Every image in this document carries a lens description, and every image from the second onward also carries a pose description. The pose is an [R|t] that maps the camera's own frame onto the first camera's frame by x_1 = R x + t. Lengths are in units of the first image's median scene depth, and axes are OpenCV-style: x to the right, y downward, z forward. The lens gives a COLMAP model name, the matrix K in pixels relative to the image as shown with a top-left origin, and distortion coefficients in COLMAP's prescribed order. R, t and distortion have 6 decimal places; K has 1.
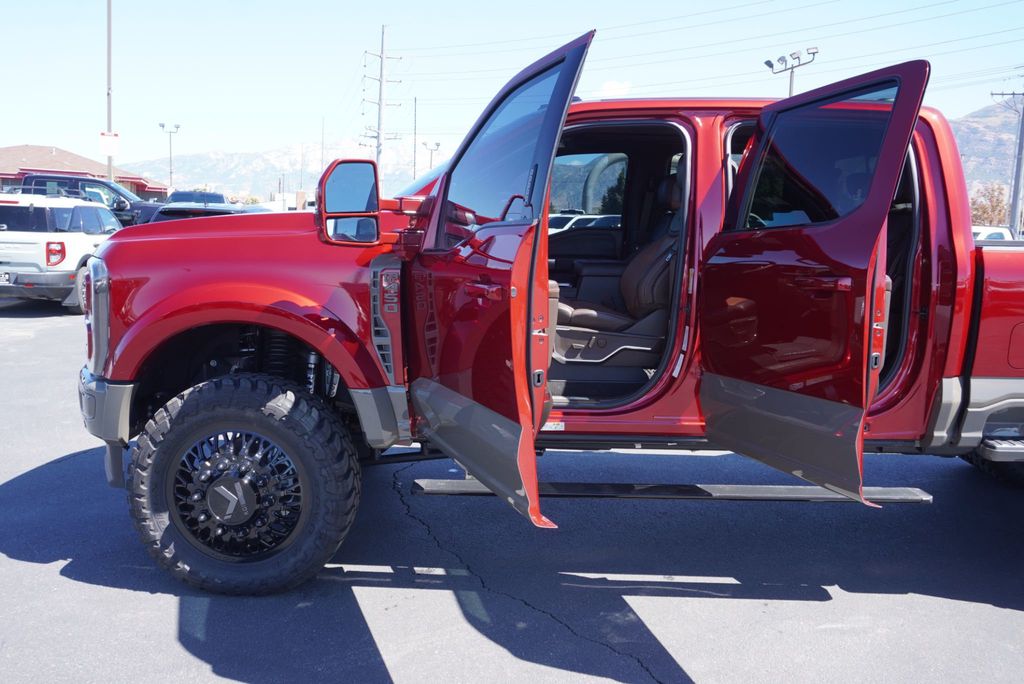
lens RADIAL K [[824.0, 0, 512.1], [0, 824.0, 357.6], [0, 0, 1]] dist [-0.028013, 0.003077]
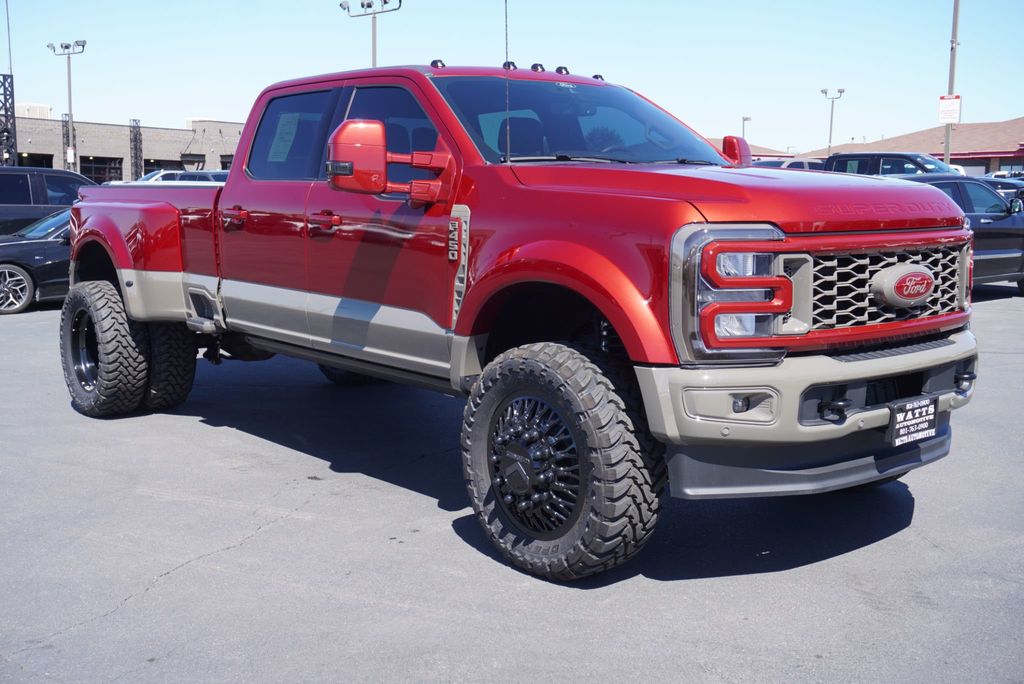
lens RADIAL K [[1084.8, 0, 512.2], [0, 1084.8, 361.2], [0, 0, 1]] dist [0.036524, 0.000000]
pose [[0.520897, 0.086828, -0.849192, 0.291775], [-0.112221, 0.993145, 0.032710, 0.001277], [0.846211, 0.078258, 0.527070, 0.095135]]
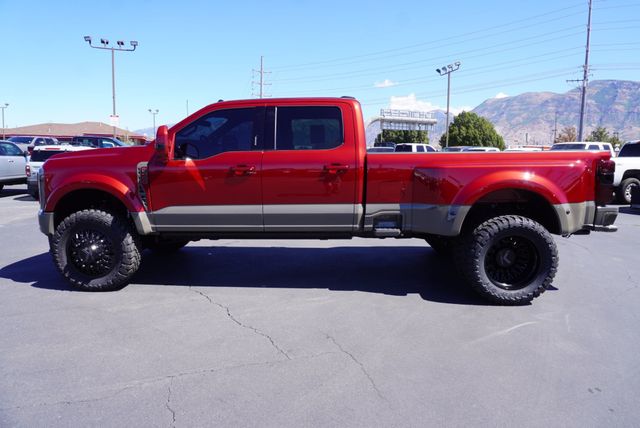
lens RADIAL K [[422.9, 0, 317.4], [0, 422.9, 213.1], [0, 0, 1]] dist [-0.042697, 0.029299]
pose [[0.998794, -0.020664, -0.044542, 0.079559], [0.019672, 0.999551, -0.022598, 0.013918], [0.044989, 0.021695, 0.998752, -0.057758]]
